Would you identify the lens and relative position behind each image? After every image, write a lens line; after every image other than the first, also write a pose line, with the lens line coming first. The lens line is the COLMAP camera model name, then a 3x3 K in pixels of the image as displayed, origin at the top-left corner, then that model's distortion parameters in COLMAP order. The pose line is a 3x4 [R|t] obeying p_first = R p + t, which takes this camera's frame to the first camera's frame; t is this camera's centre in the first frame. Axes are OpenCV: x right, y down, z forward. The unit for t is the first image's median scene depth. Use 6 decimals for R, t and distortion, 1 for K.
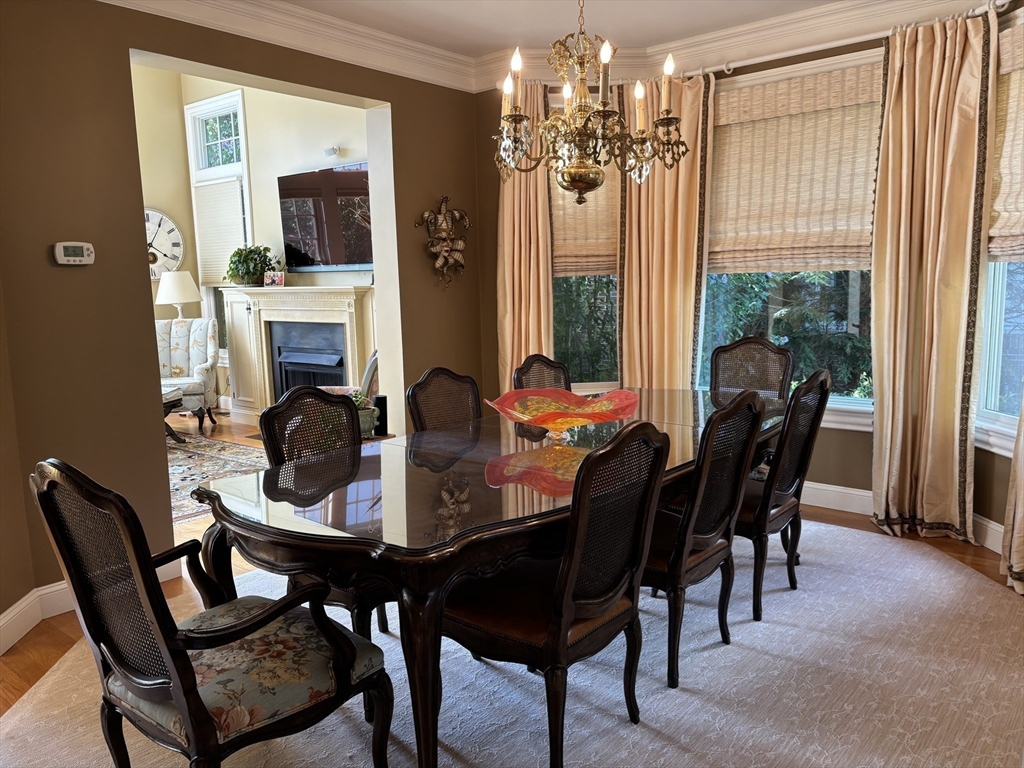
lens RADIAL K [[771.3, 0, 506.8], [0, 771.3, 389.0], [0, 0, 1]] dist [0.053807, -0.062168]
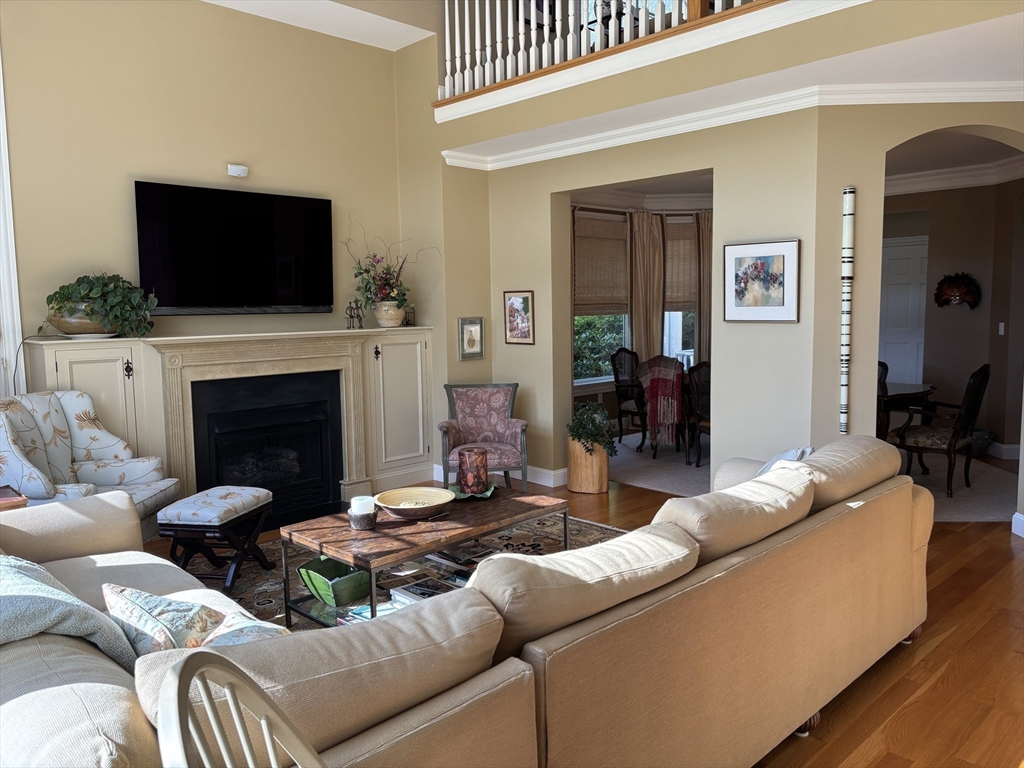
lens RADIAL K [[771.3, 0, 512.3], [0, 771.3, 378.7], [0, 0, 1]] dist [0.053807, -0.062168]
pose [[0.106799, -0.076026, 0.991370, -1.800137], [0.153067, 0.986444, 0.059158, -0.158765], [-0.982428, 0.145428, 0.116988, 1.125272]]
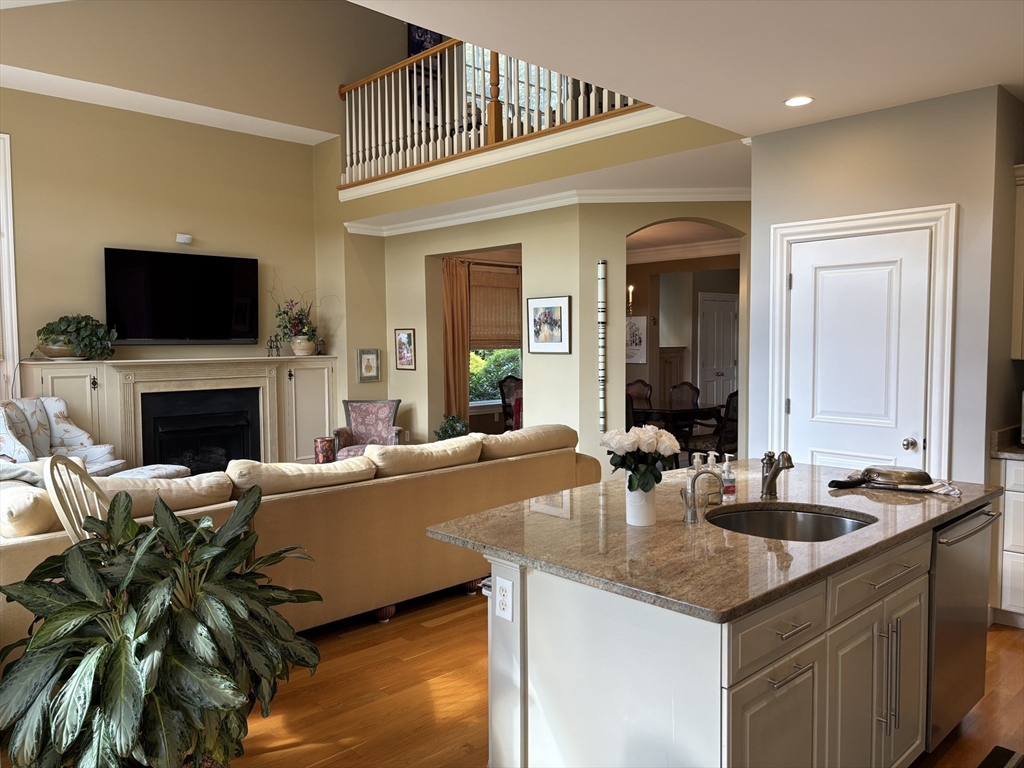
lens RADIAL K [[771.3, 0, 514.0], [0, 771.3, 387.0], [0, 0, 1]] dist [0.053807, -0.062168]
pose [[0.110478, -0.038971, 0.993114, -2.246172], [0.144627, 0.989225, 0.022729, -0.090131], [-0.983299, 0.141120, 0.114924, 0.758004]]
